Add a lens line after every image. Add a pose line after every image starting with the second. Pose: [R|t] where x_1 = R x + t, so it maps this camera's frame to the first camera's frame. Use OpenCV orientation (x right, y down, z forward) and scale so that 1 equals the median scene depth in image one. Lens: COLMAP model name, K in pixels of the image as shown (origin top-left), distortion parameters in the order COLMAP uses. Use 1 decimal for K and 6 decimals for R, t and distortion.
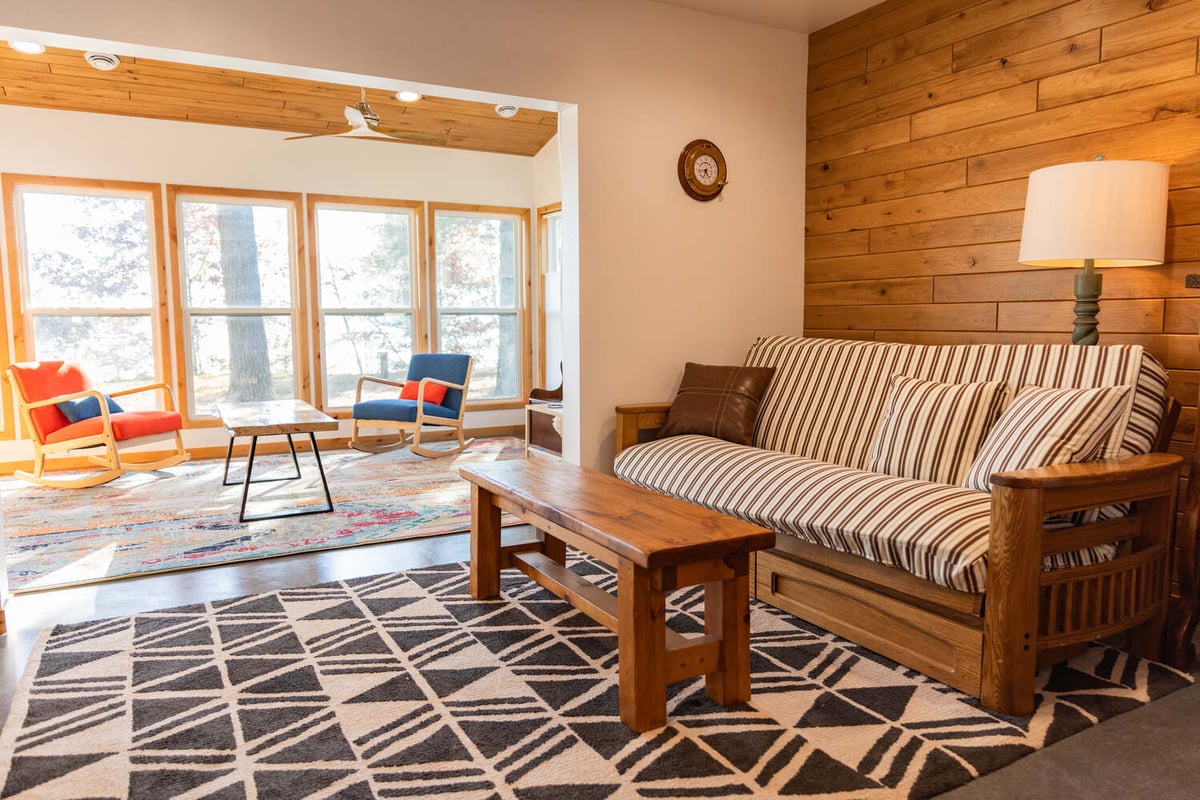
lens RADIAL K [[826.9, 0, 610.8], [0, 826.9, 401.3], [0, 0, 1]] dist [0.010922, 0.002459]
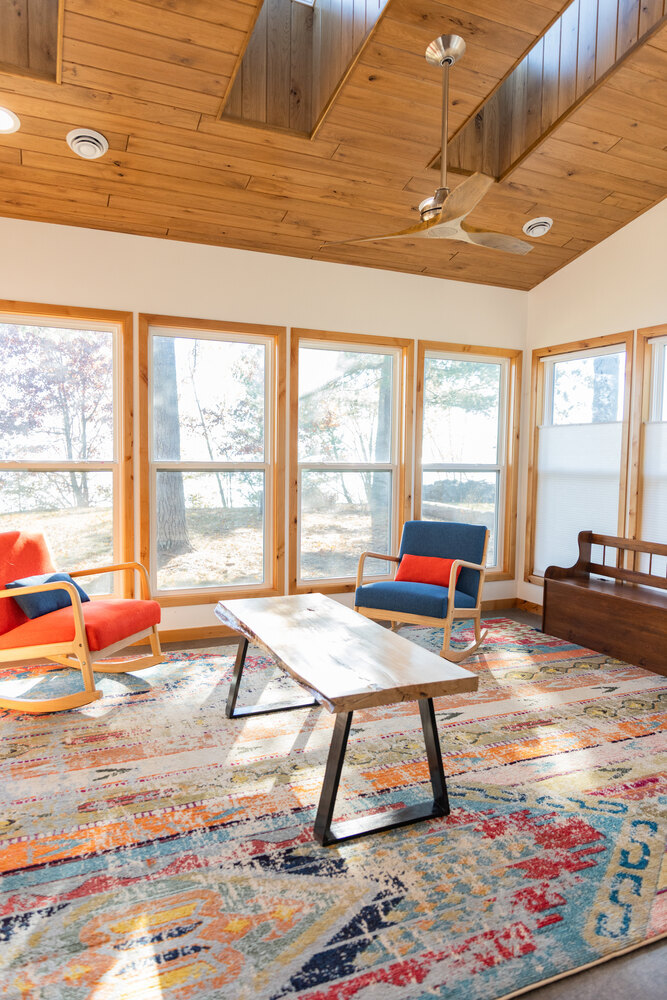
lens RADIAL K [[689.1, 0, 344.4], [0, 689.1, 501.1], [0, 0, 1]] dist [0.010922, 0.002459]
pose [[0.996618, 0.027440, -0.077461, -0.268733], [-0.029533, 0.999225, -0.026012, -0.061845], [0.076687, 0.028212, 0.996656, 0.331054]]
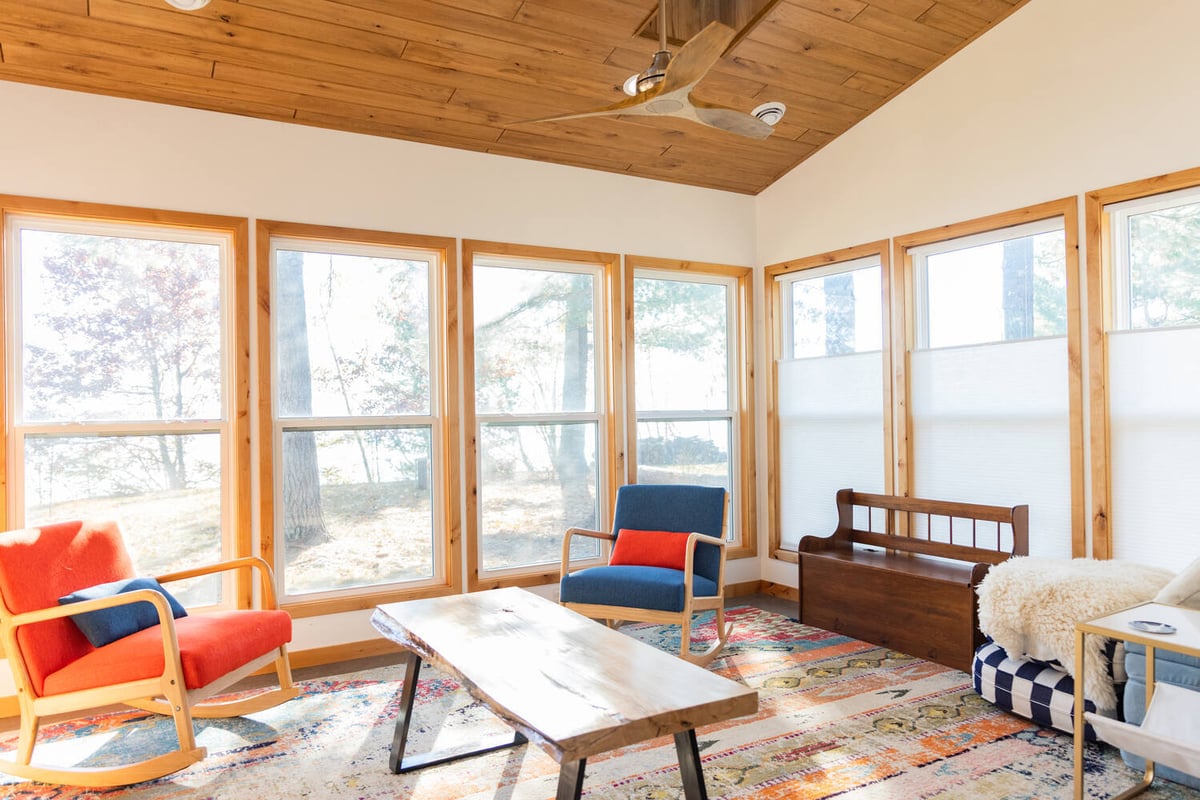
lens RADIAL K [[826.9, 0, 601.7], [0, 826.9, 407.3], [0, 0, 1]] dist [0.010922, 0.002459]
pose [[0.999452, -0.008872, 0.031896, -0.295560], [0.012177, 0.994401, -0.104968, -0.054629], [-0.030786, 0.105299, 0.993964, 0.389905]]
